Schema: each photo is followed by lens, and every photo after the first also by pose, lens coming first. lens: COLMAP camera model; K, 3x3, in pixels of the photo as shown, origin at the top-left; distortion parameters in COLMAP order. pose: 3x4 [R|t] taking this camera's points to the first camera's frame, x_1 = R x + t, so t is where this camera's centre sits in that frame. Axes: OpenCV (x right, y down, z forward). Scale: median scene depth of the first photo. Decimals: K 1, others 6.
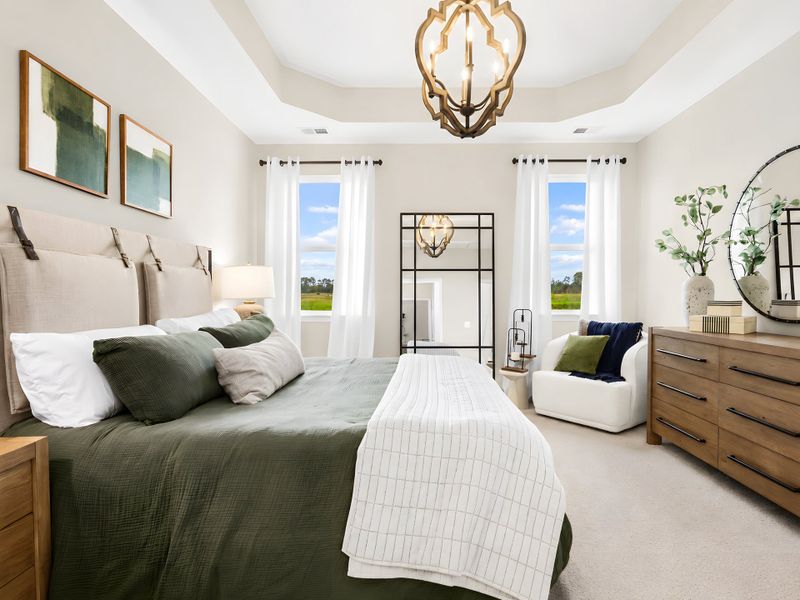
lens RADIAL K [[430.0, 0, 423.5], [0, 430.0, 314.8], [0, 0, 1]] dist [-0.000763, 0.002981]
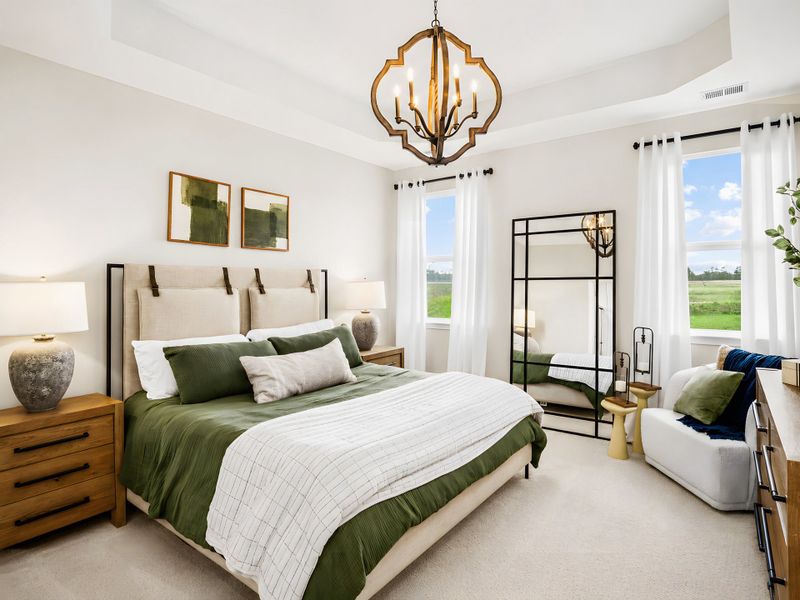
lens RADIAL K [[454.4, 0, 399.5], [0, 454.4, 286.1], [0, 0, 1]] dist [-0.037004, -0.000184]
pose [[0.804895, -0.006062, -0.593386, 0.626321], [-0.022166, 0.998943, -0.040272, -0.080031], [0.593003, 0.045568, 0.803910, 0.097386]]
